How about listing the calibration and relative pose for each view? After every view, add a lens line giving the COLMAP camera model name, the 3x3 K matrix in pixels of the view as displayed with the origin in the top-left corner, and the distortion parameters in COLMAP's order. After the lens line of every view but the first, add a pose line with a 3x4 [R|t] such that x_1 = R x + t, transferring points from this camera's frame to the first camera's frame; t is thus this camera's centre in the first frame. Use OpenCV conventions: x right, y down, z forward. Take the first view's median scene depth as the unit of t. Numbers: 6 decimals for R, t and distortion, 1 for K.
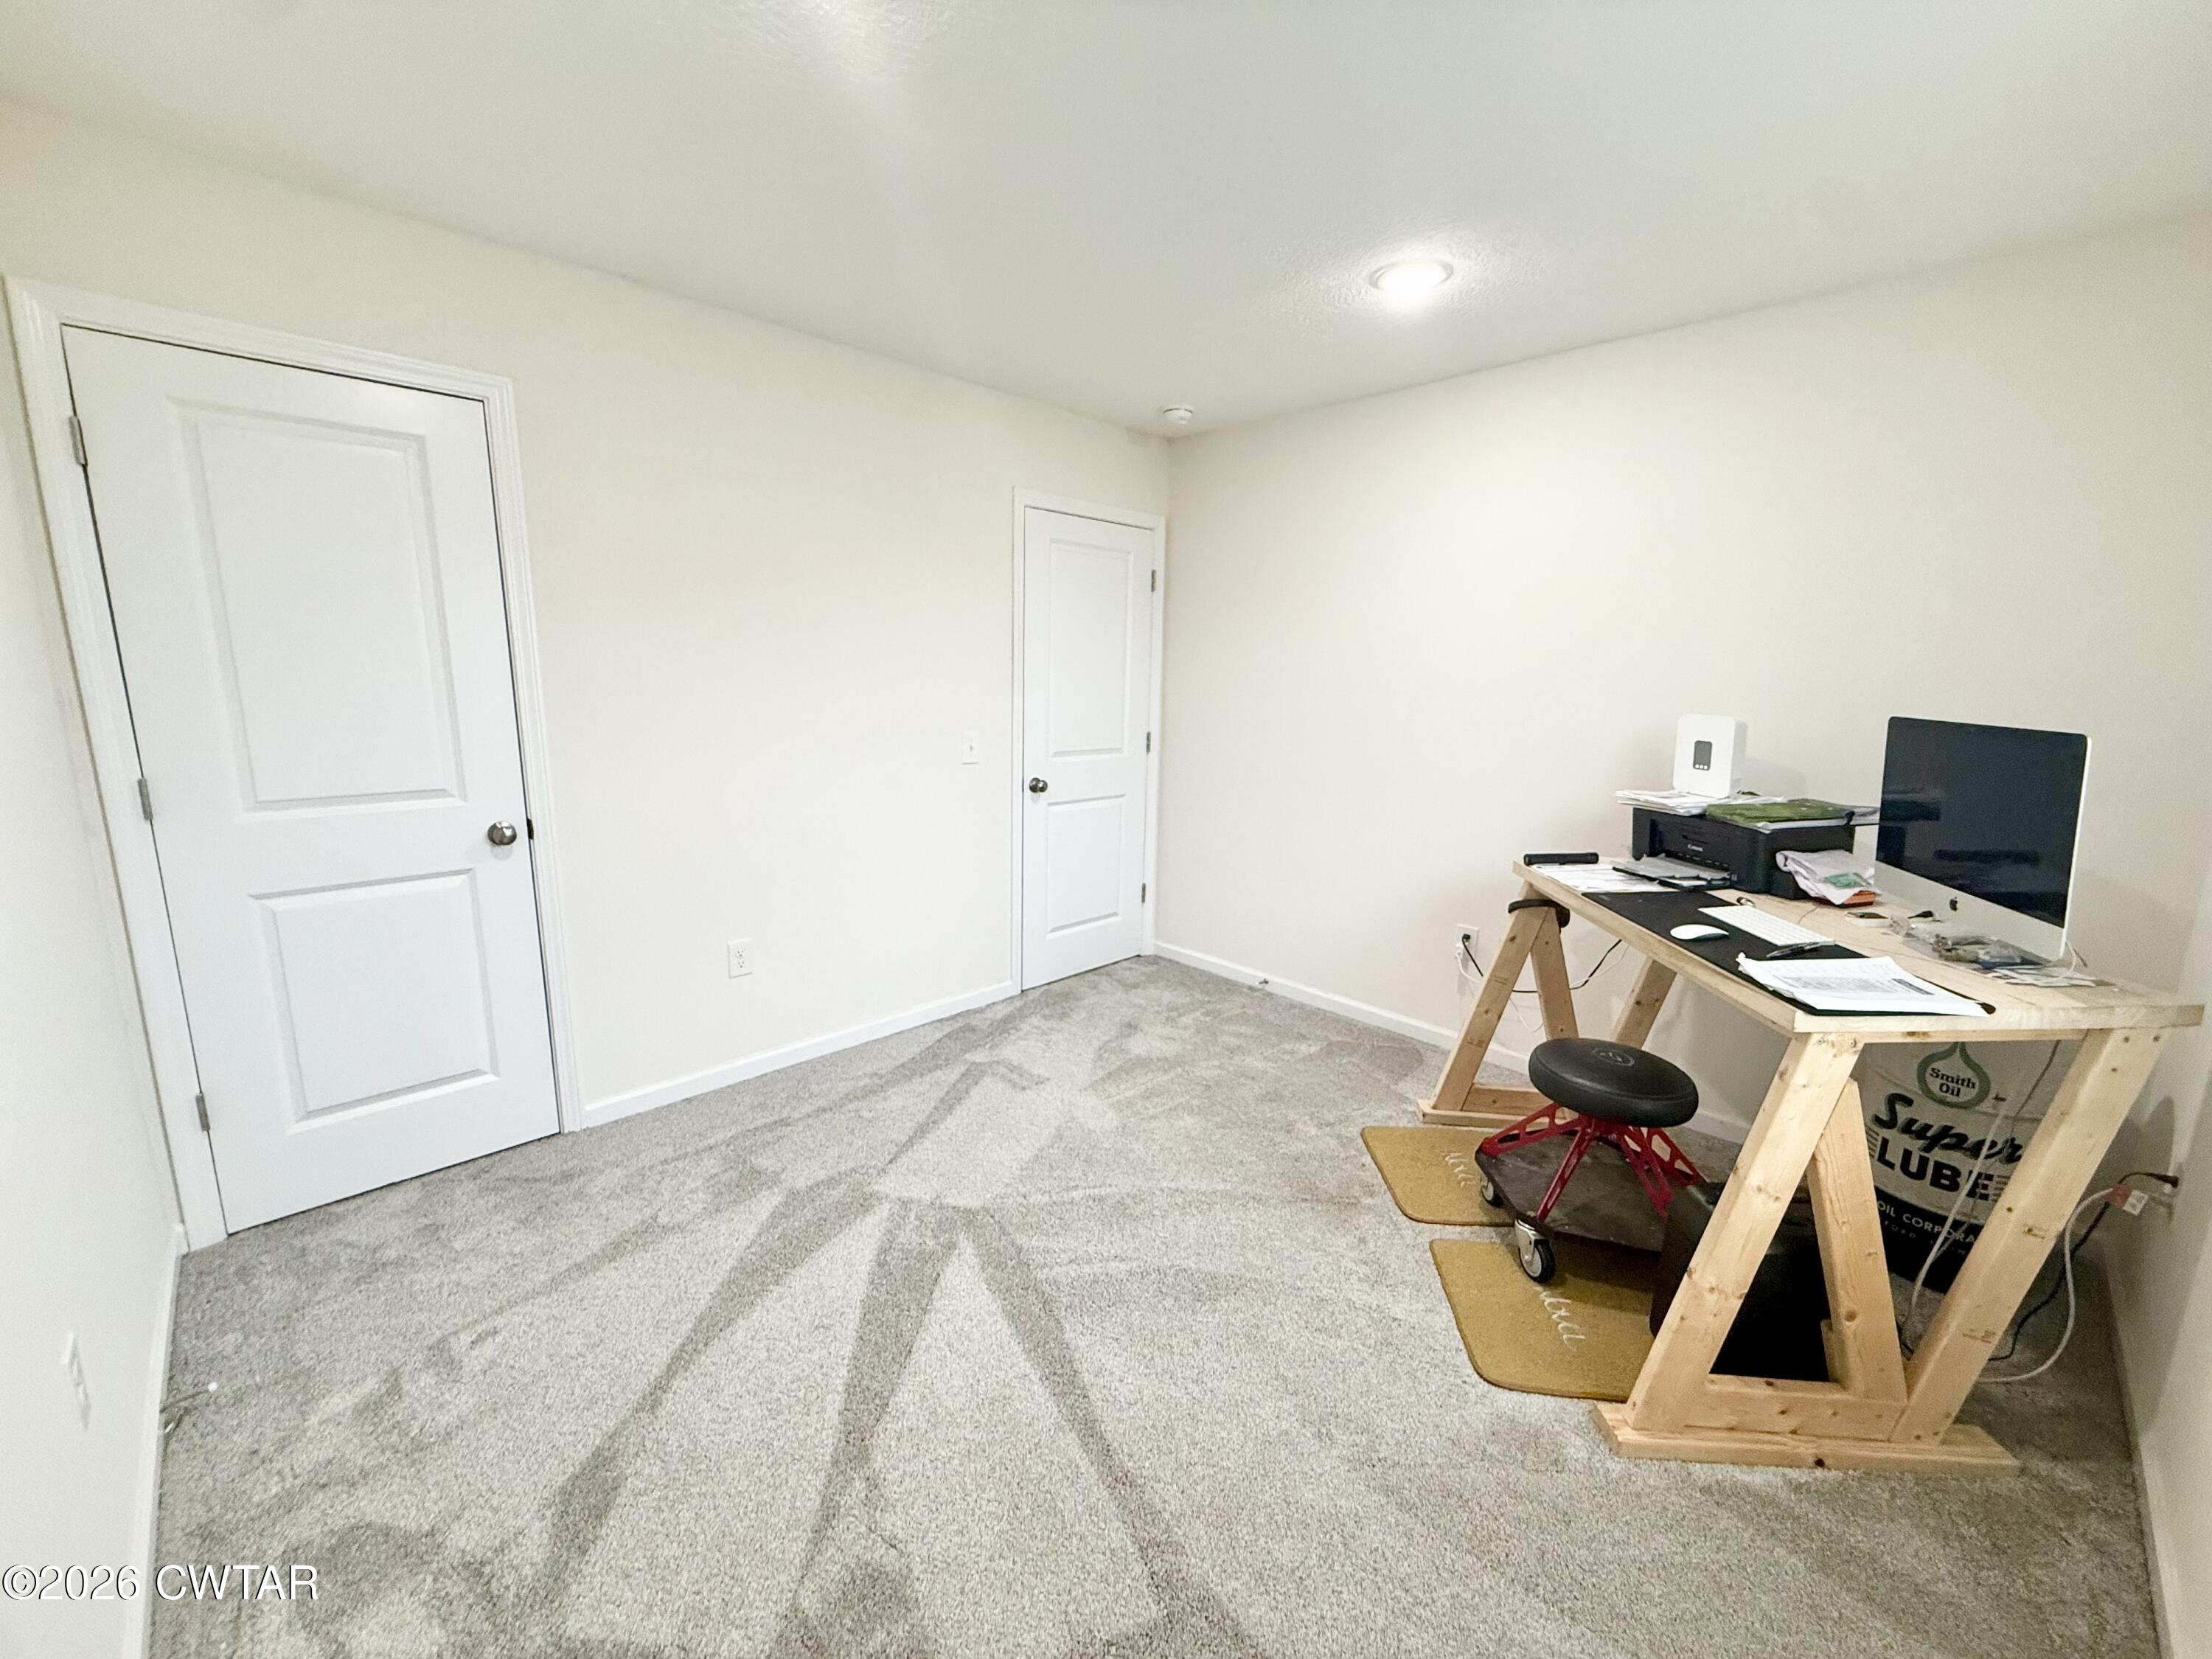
lens RADIAL K [[878.1, 0, 1104.0], [0, 878.1, 831.0], [0, 0, 1]] dist [-0.000422, 0.000003]
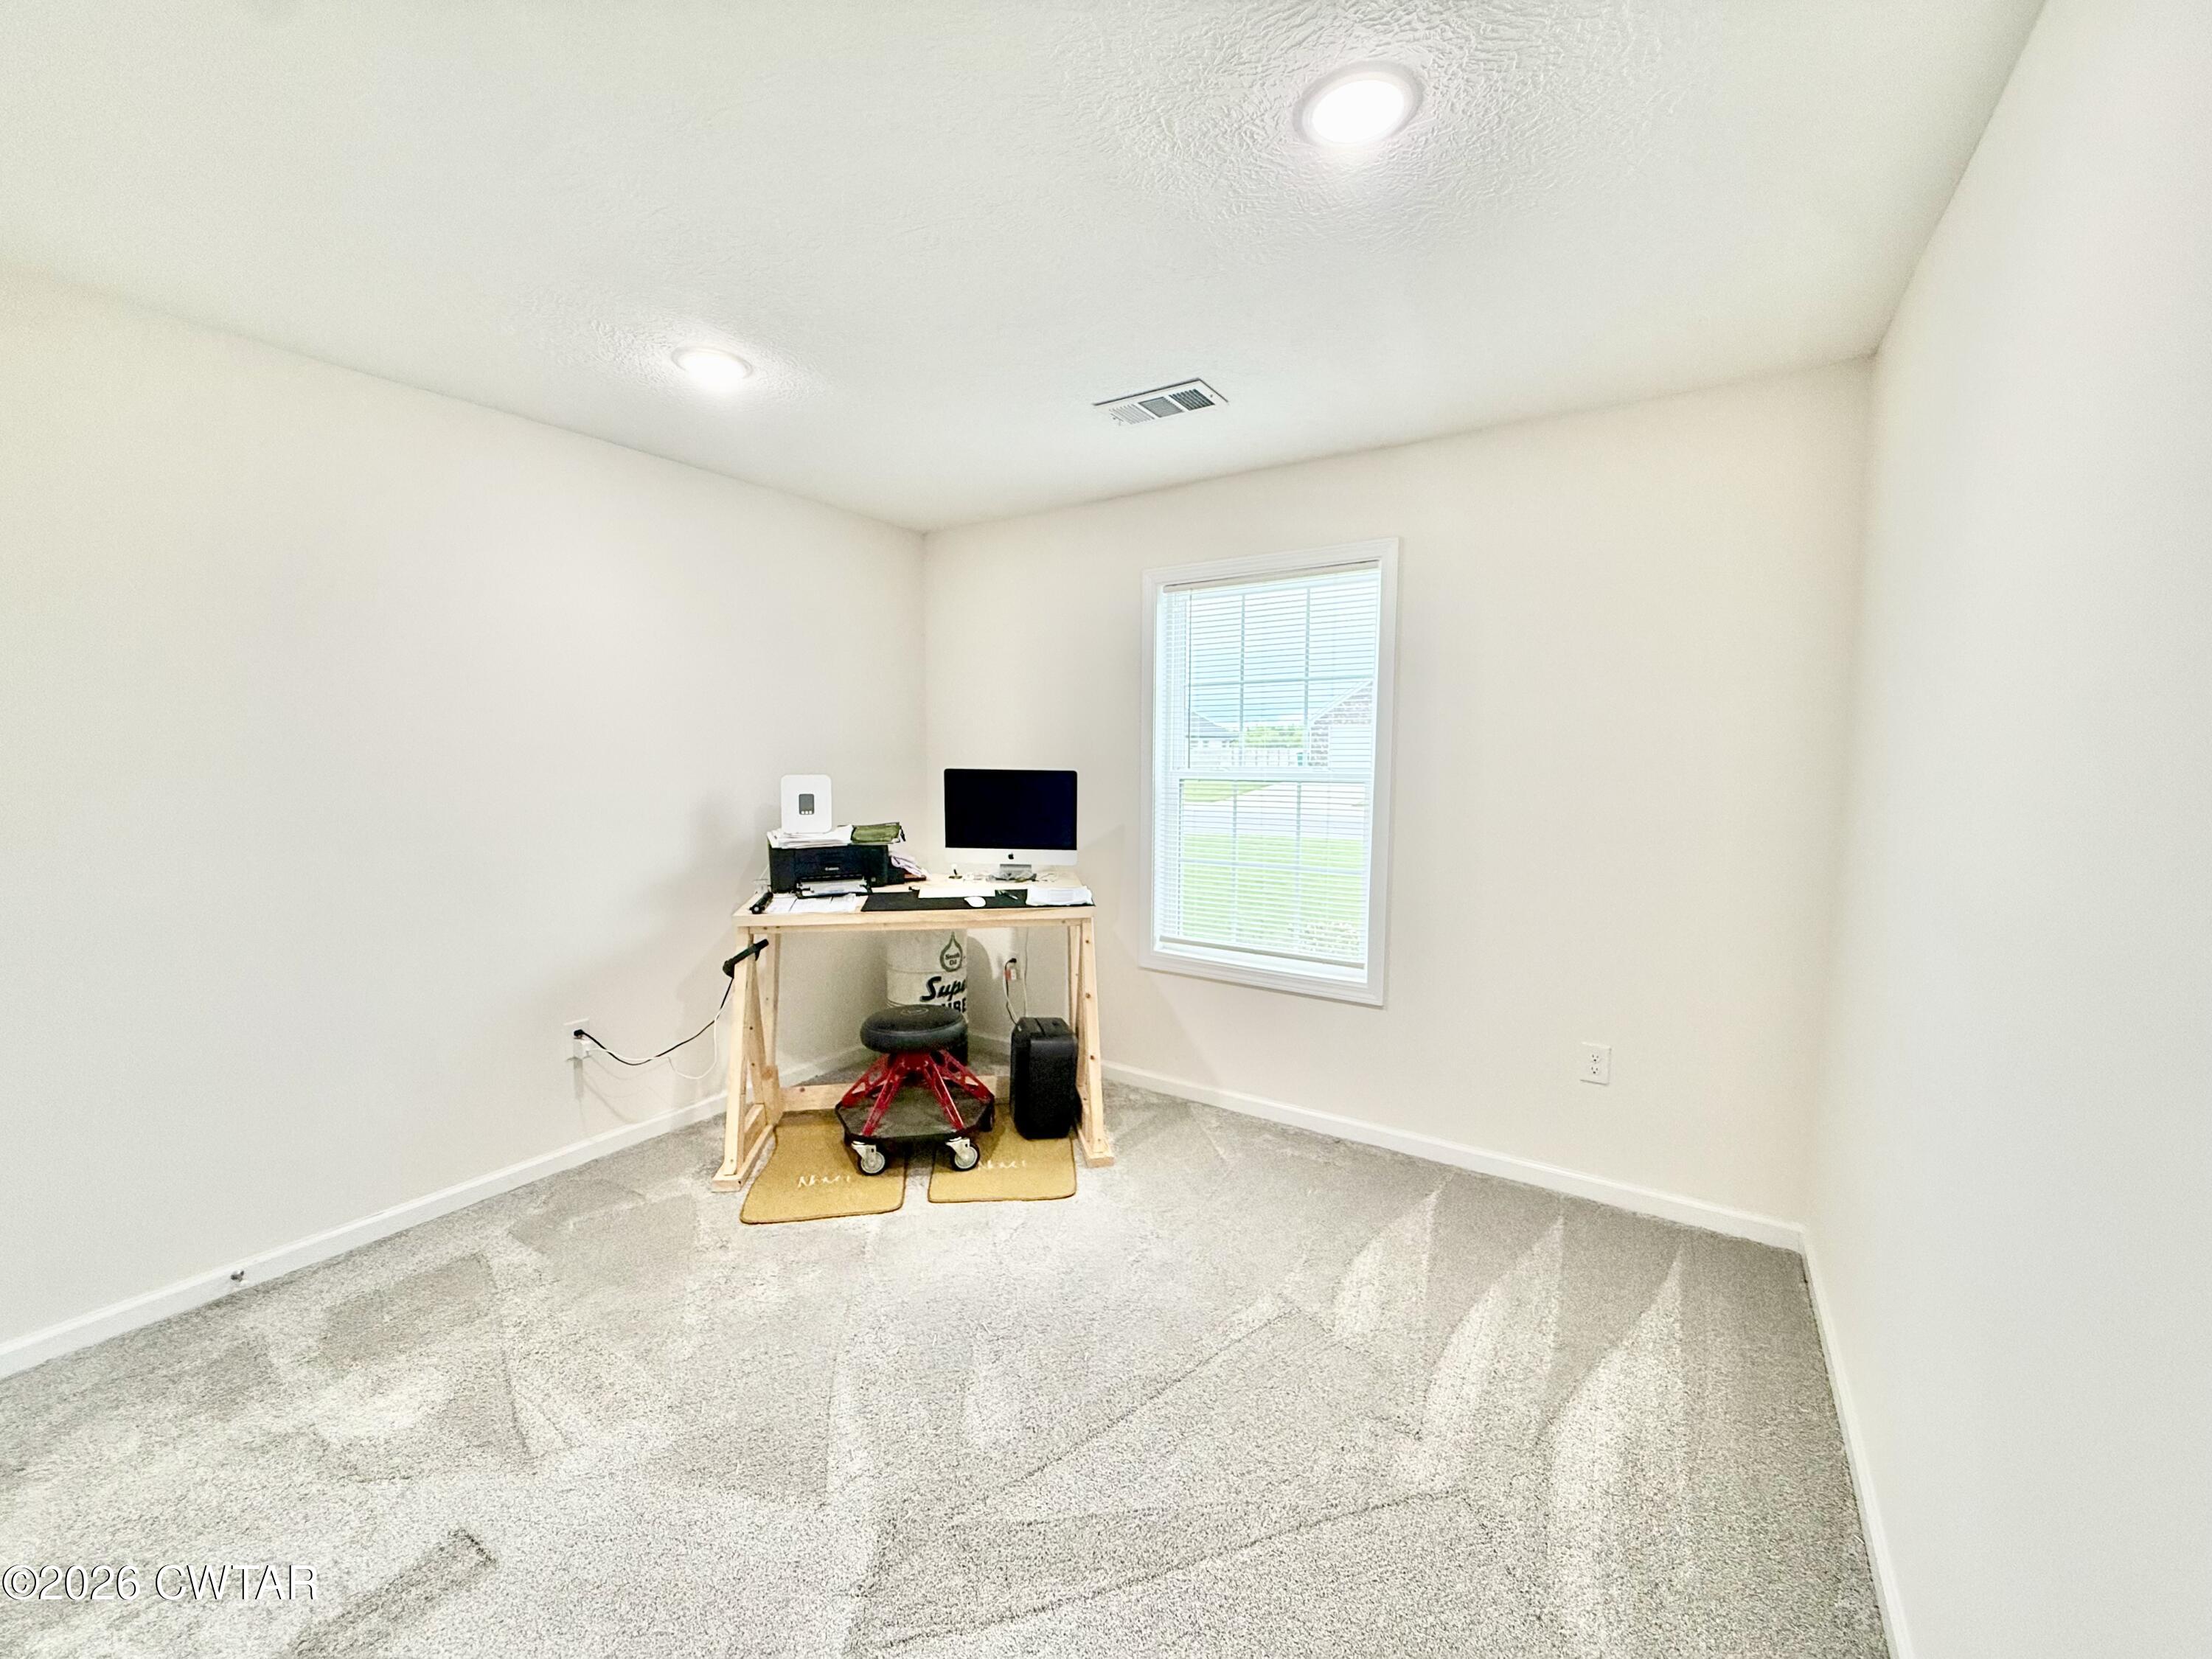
lens RADIAL K [[887.8, 0, 1108.6], [0, 887.8, 829.0], [0, 0, 1]] dist [0.014547, 0.000042]
pose [[-0.216092, -0.099538, 0.971286, -0.892710], [0.168712, 0.976020, 0.137558, -0.183436], [-0.961686, 0.193592, -0.194117, 0.940360]]
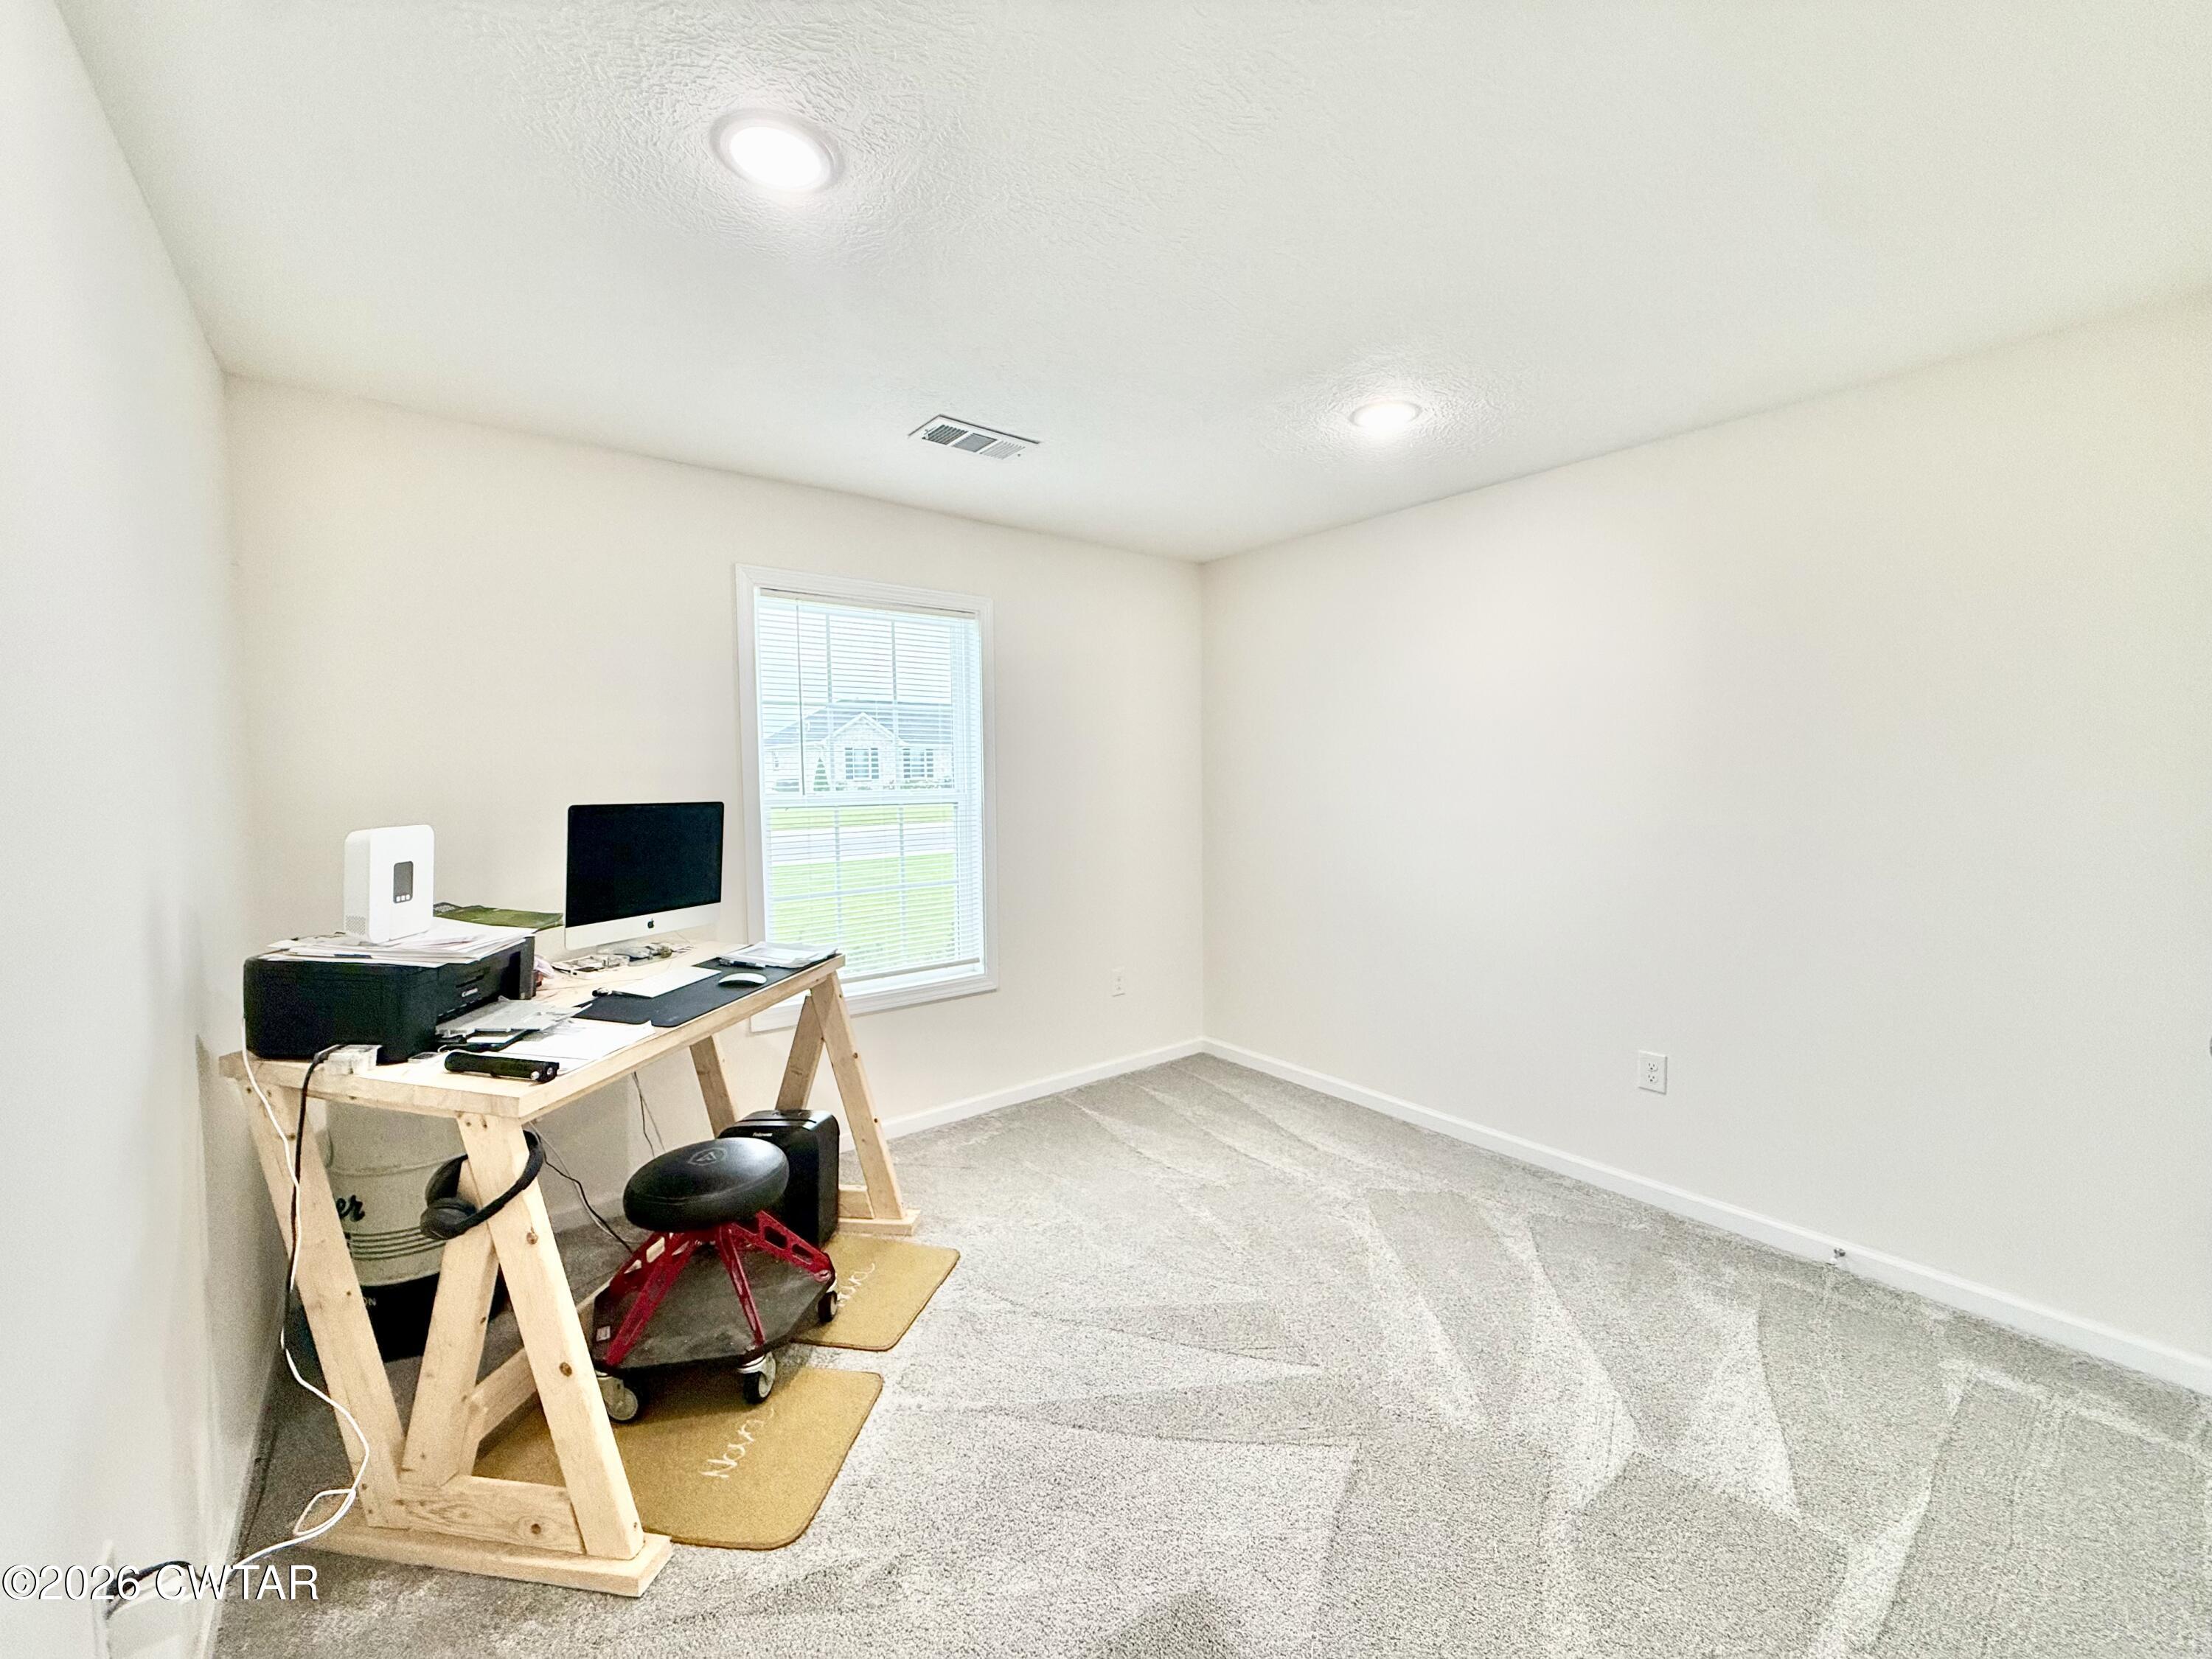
lens RADIAL K [[878.1, 0, 1104.0], [0, 878.1, 831.0], [0, 0, 1]] dist [-0.000422, 0.000003]
pose [[-0.994953, -0.004980, 0.100215, 0.047247], [0.019184, 0.970901, 0.238712, -0.327396], [-0.098488, 0.239430, -0.965905, 1.858611]]
